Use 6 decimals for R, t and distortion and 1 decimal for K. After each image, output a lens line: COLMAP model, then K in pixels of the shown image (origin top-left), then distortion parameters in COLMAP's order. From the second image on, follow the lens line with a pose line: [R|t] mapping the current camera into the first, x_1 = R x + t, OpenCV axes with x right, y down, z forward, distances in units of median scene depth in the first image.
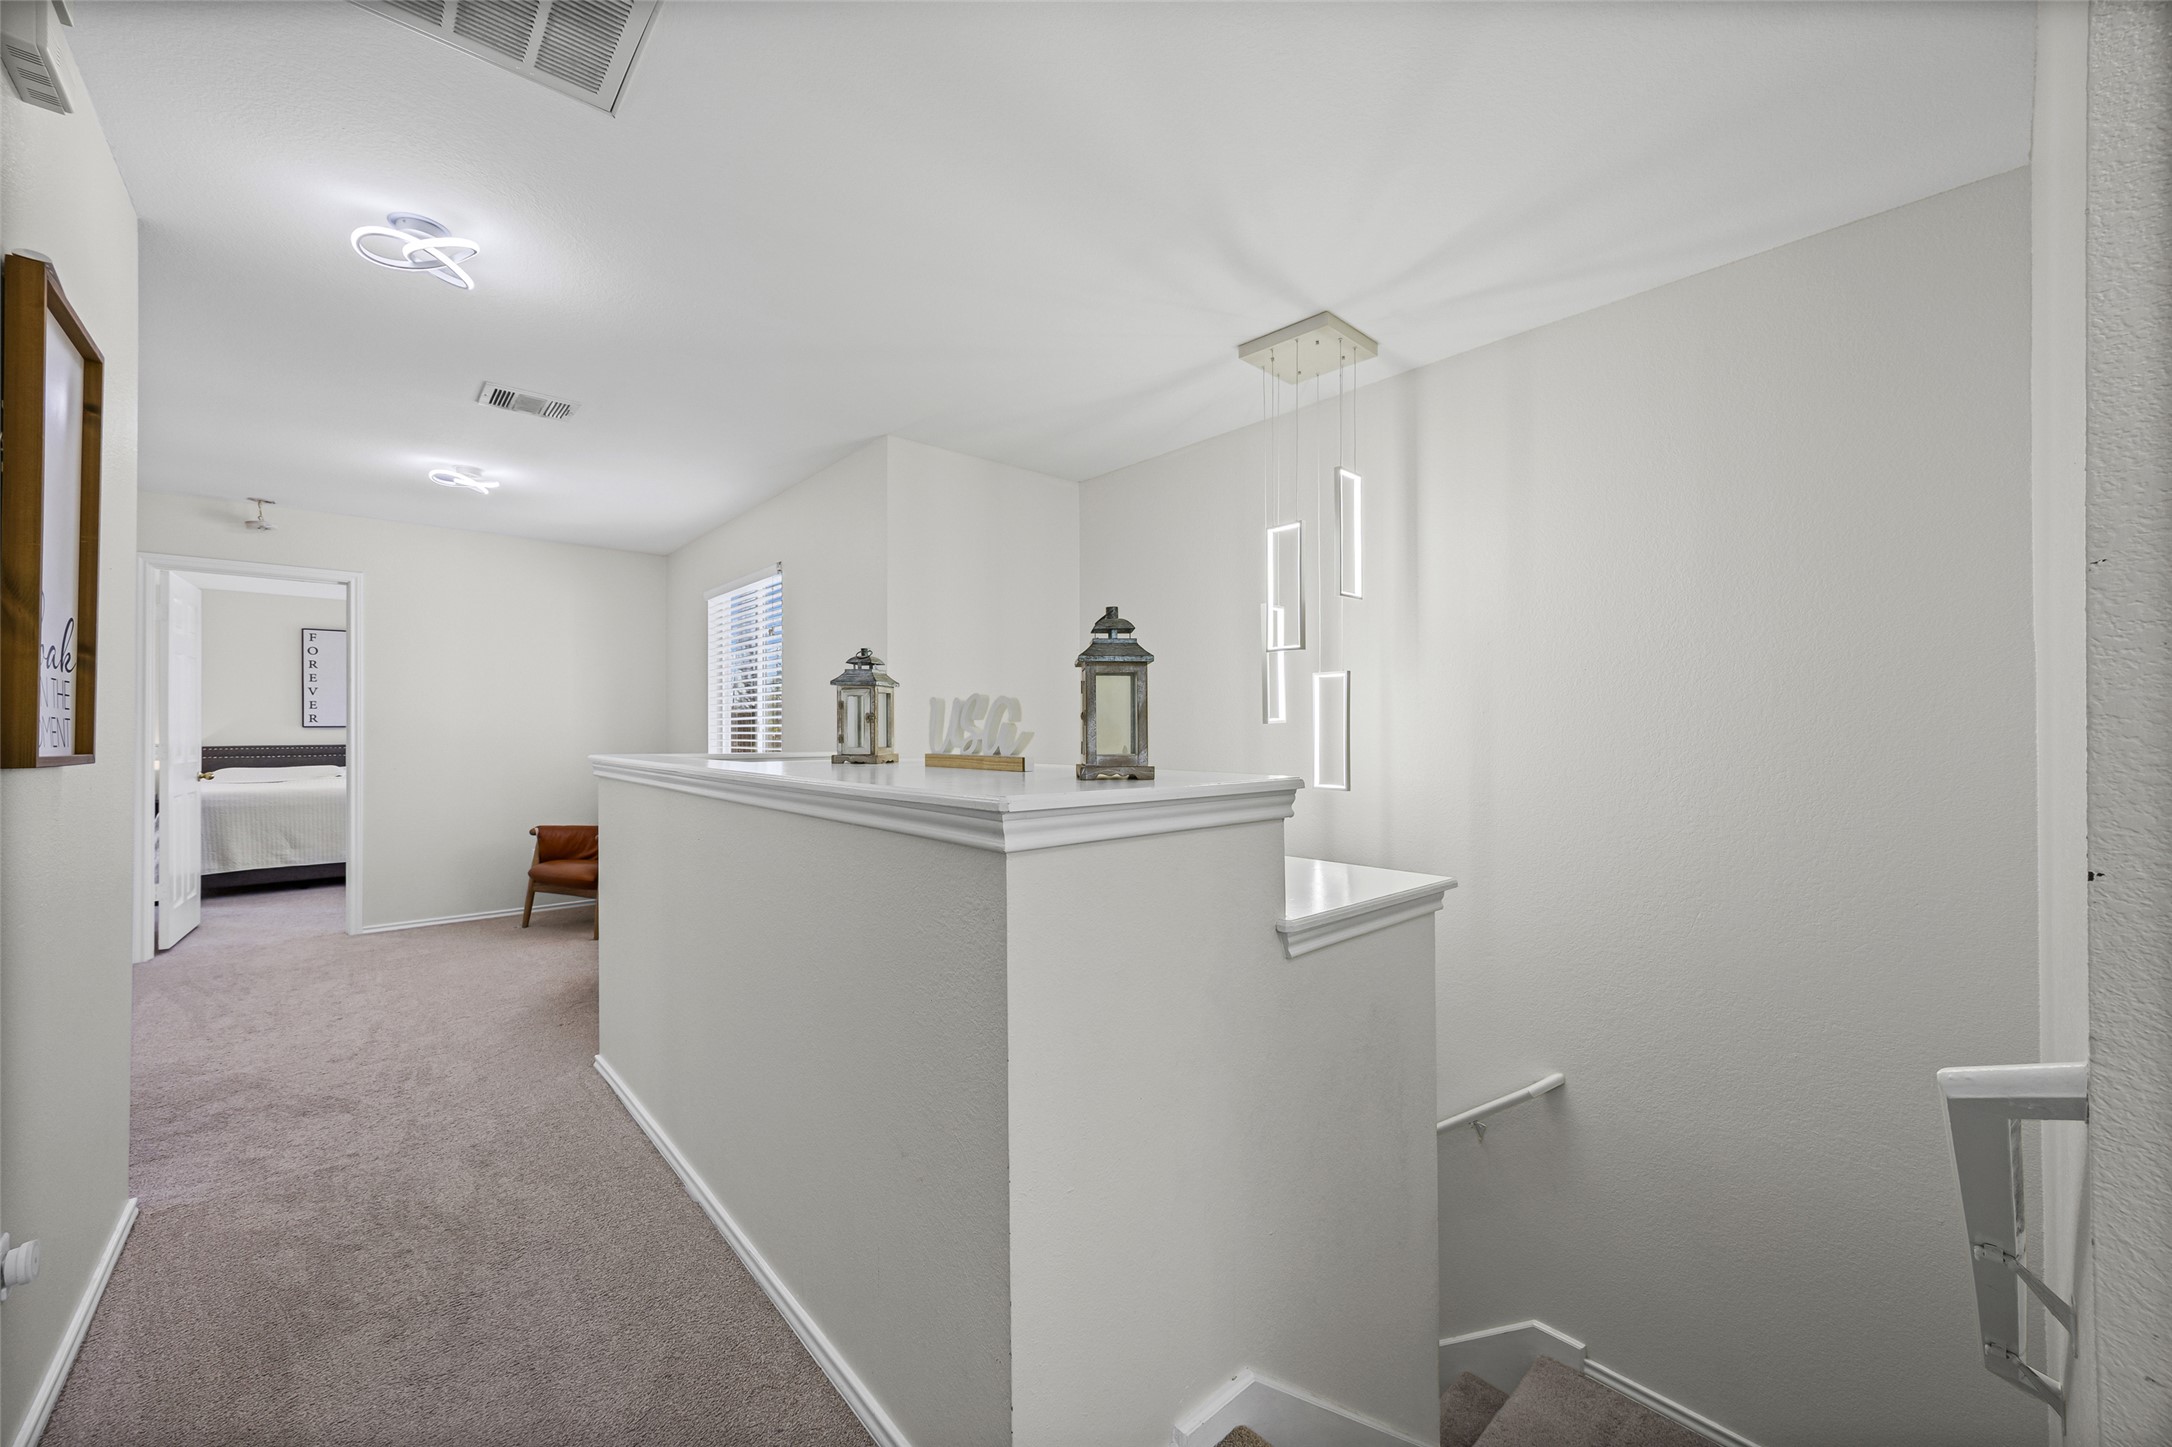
lens RADIAL K [[837.4, 0, 1086.1], [0, 837.4, 723.3], [0, 0, 1]] dist [-0.002311, 0.000332]
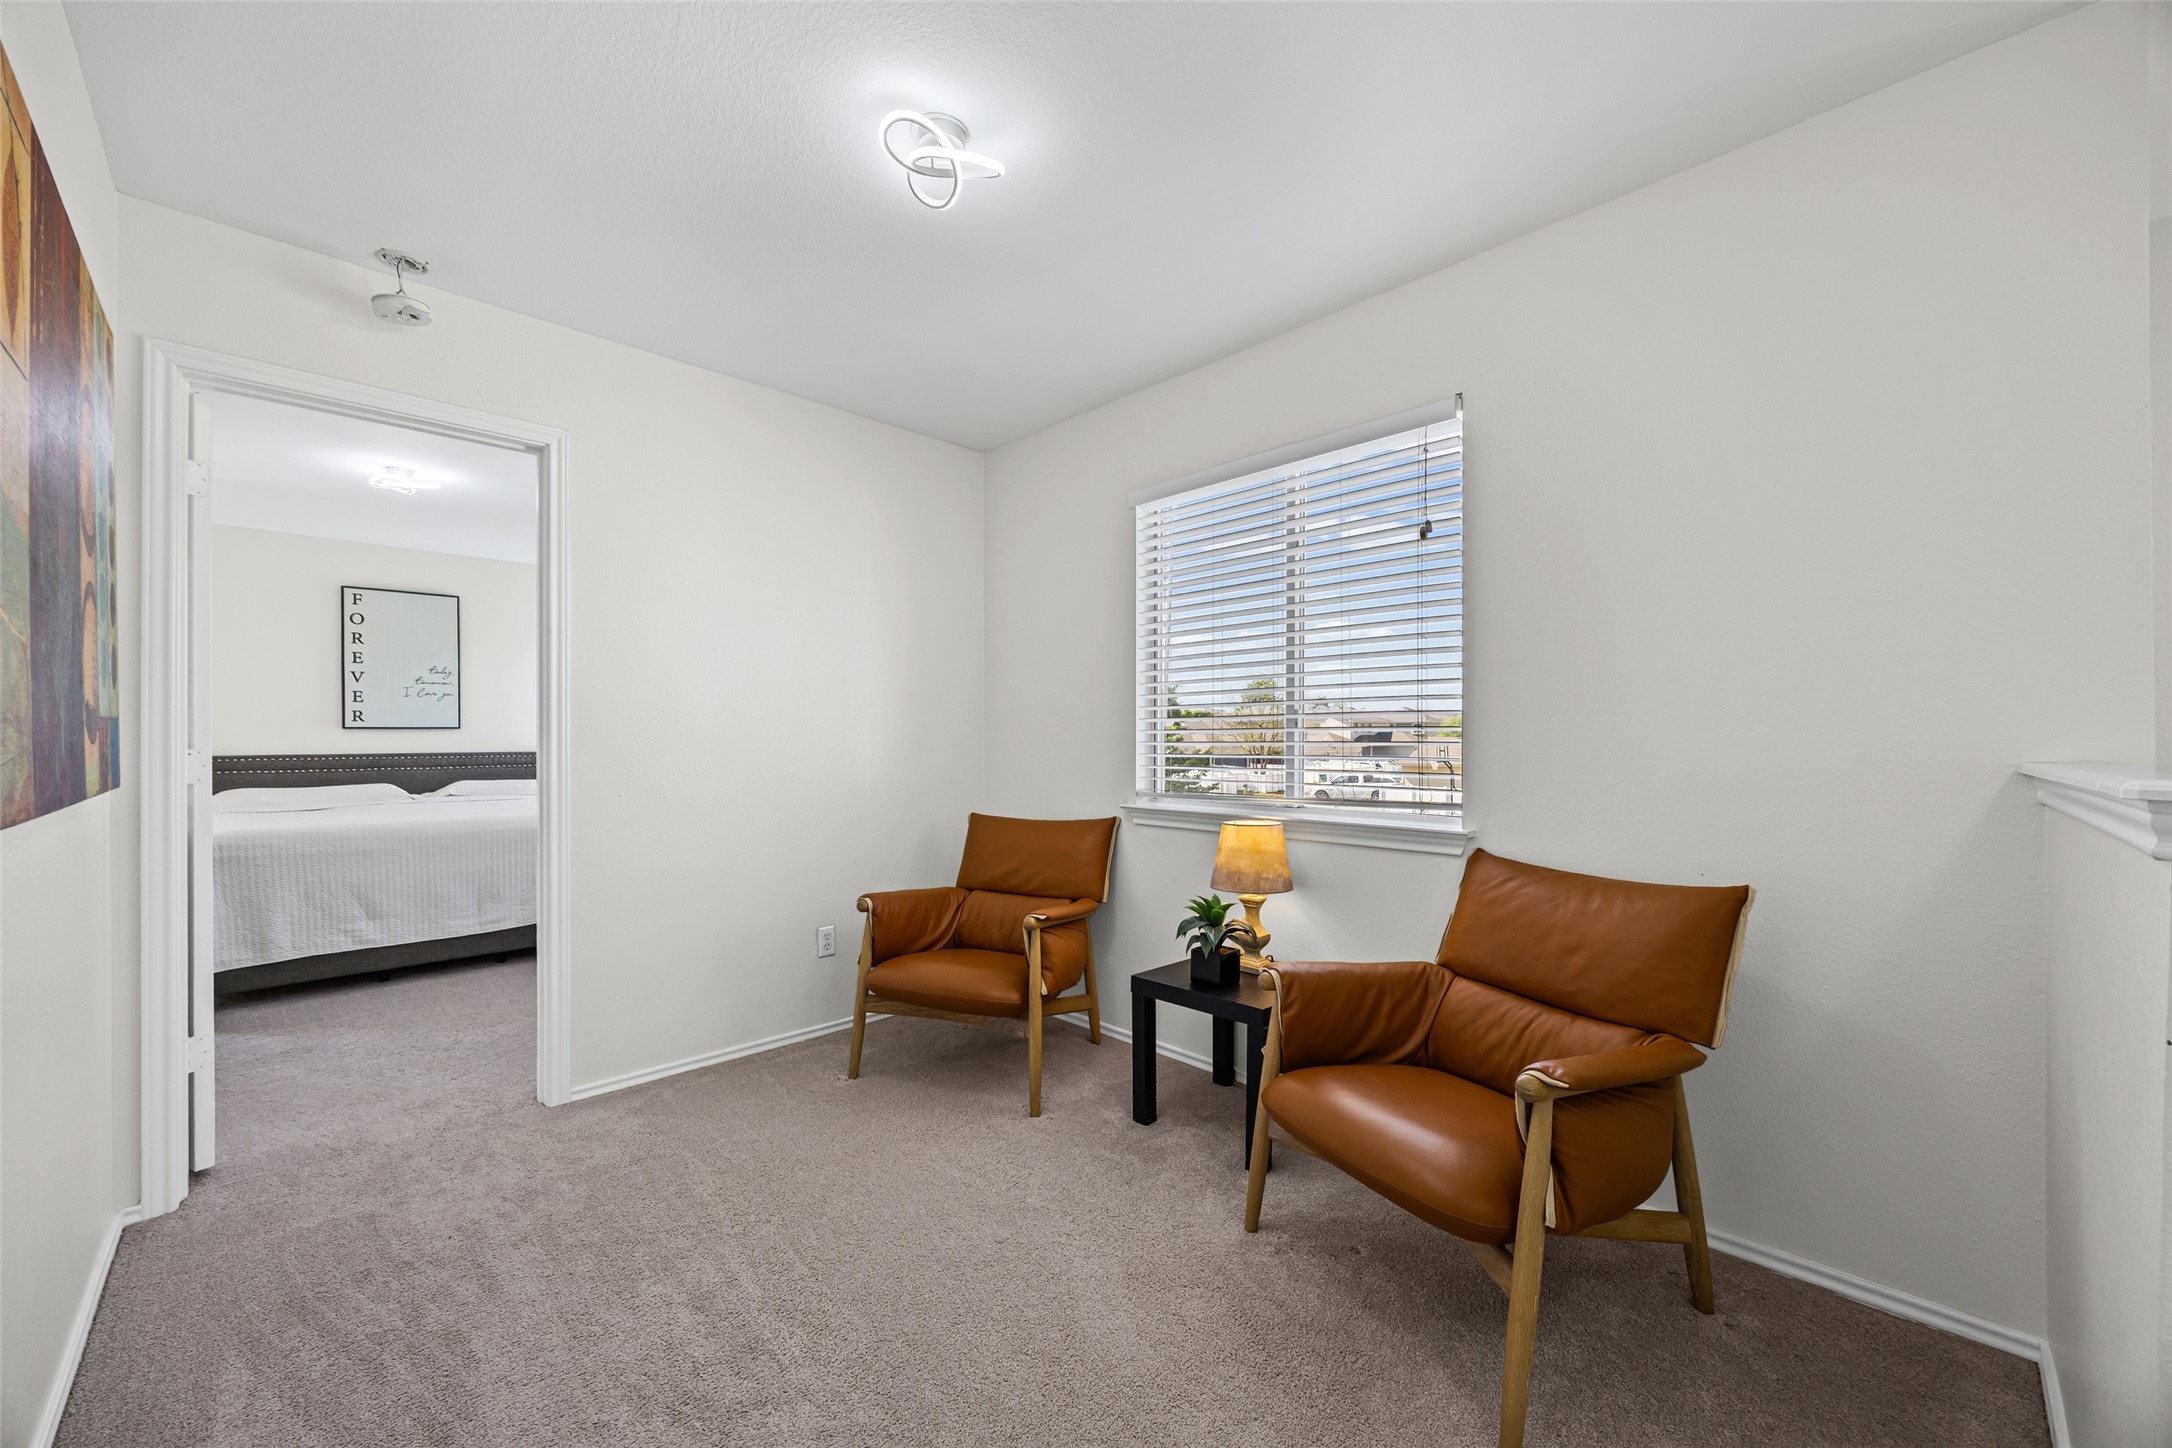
lens RADIAL K [[837.4, 0, 1096.7], [0, 837.4, 734.1], [0, 0, 1]] dist [-0.002311, 0.000332]
pose [[0.998870, -0.000017, 0.047524, -0.436939], [0.000033, 1.000000, -0.000324, 0.011726], [-0.047524, 0.000325, 0.998870, 0.352535]]
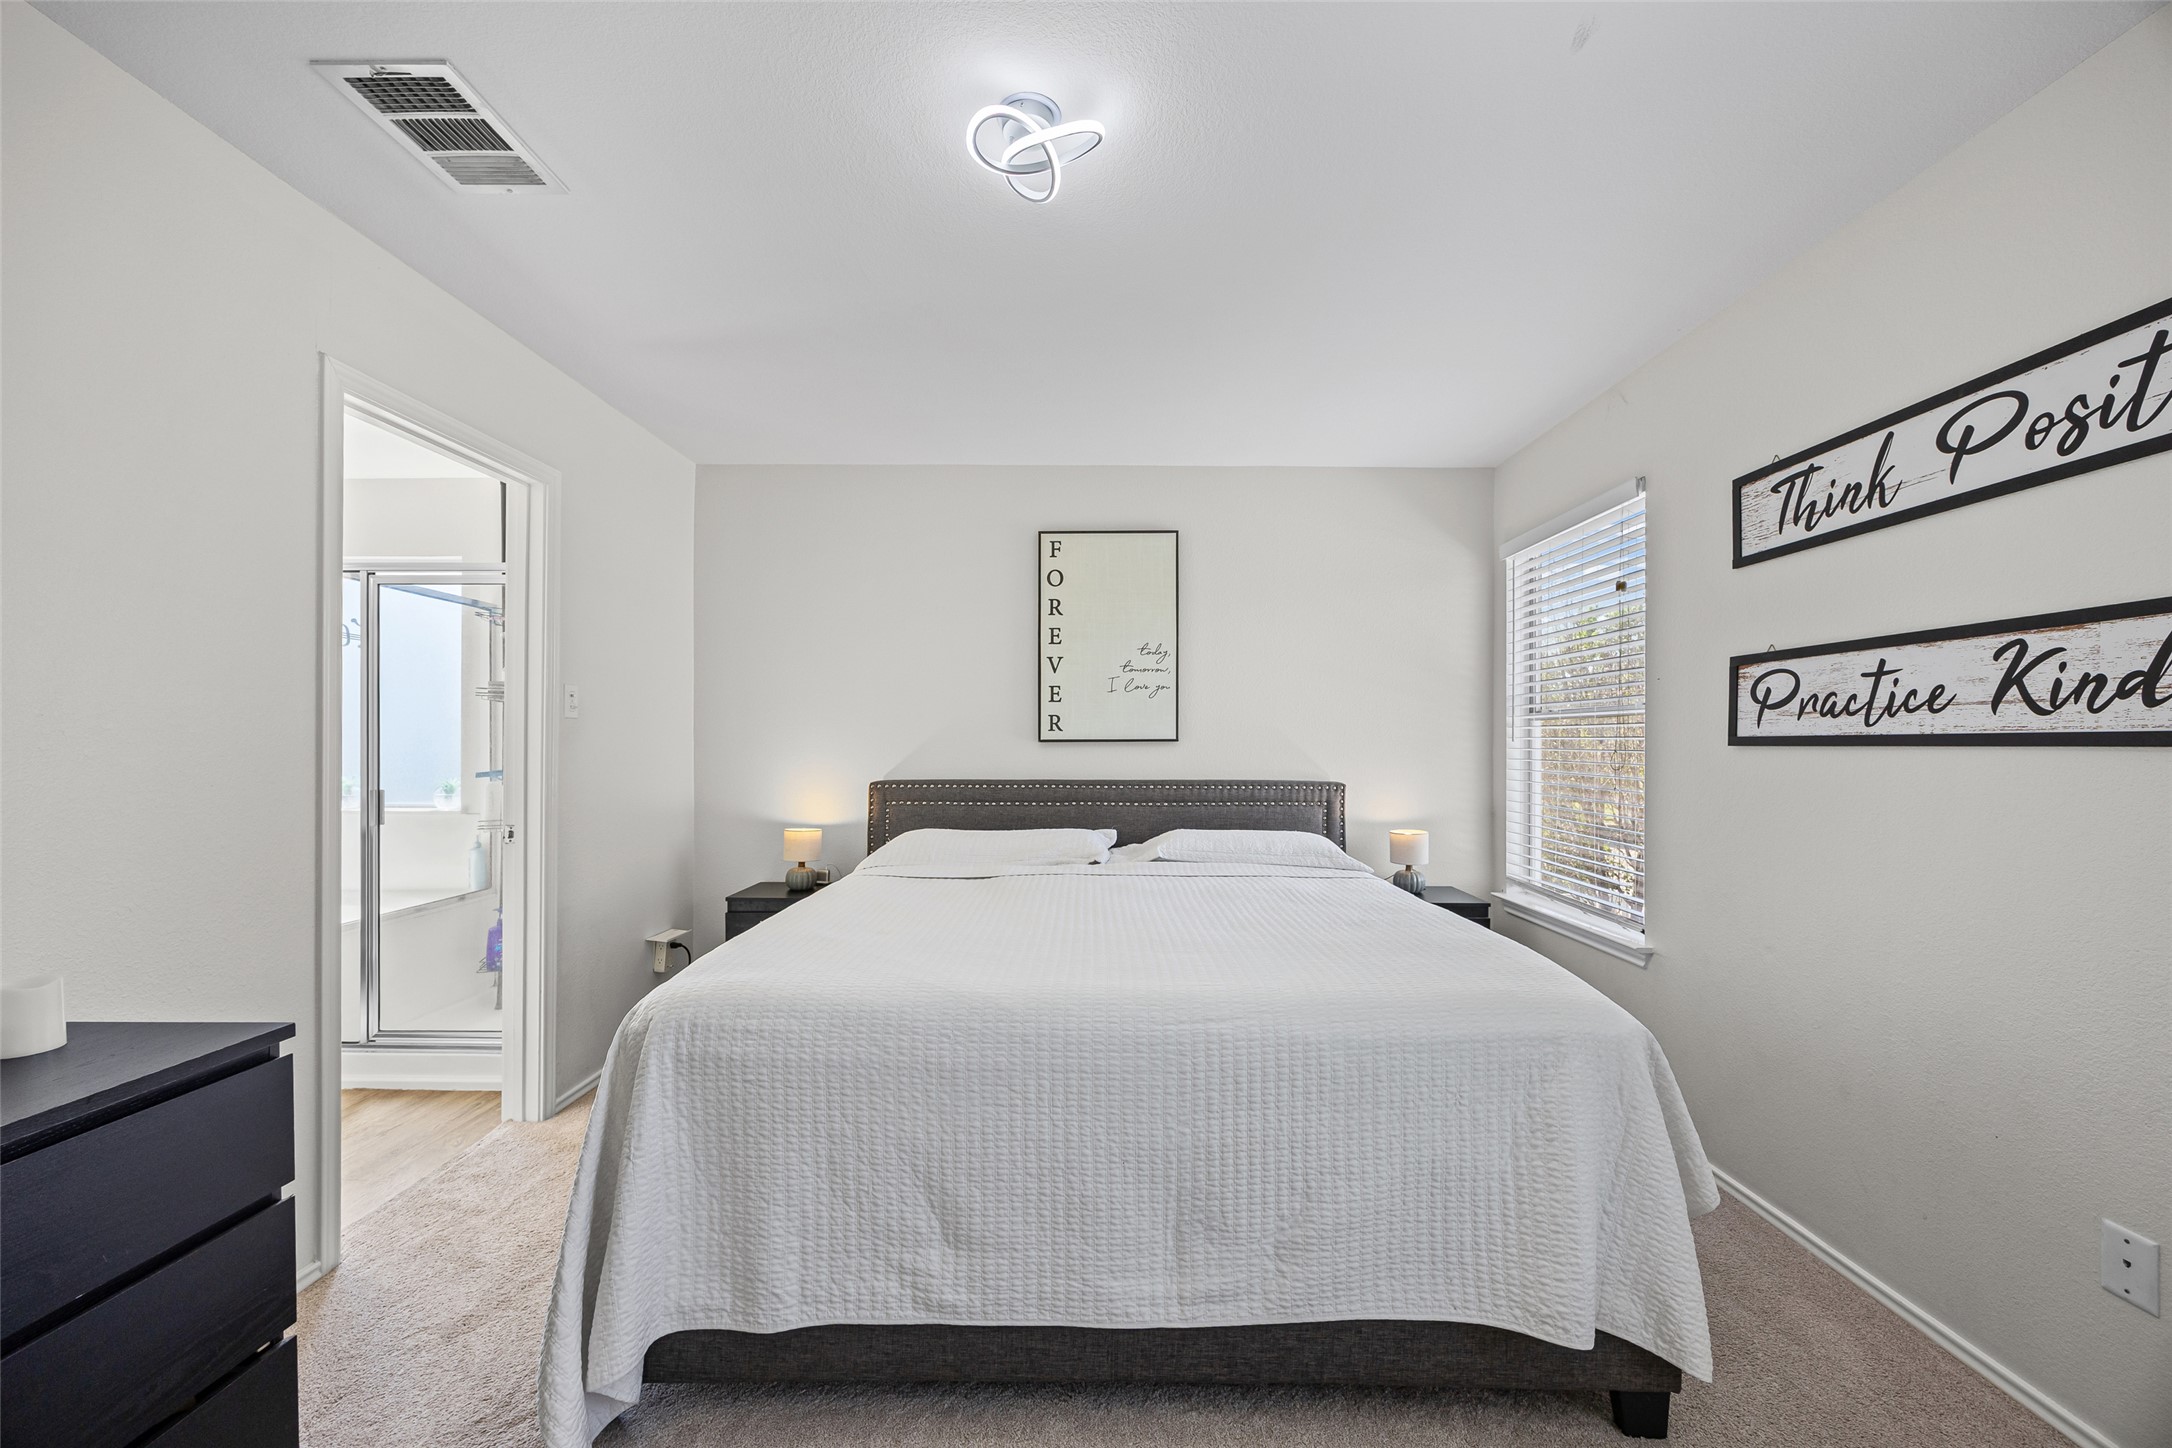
lens RADIAL K [[837.4, 0, 1091.0], [0, 837.4, 742.0], [0, 0, 1]] dist [-0.002311, 0.000332]
pose [[0.738524, 0.005026, -0.674209, -0.752144], [-0.001869, 0.999984, 0.005407, 0.002537], [0.674225, -0.002733, 0.738521, 0.844524]]
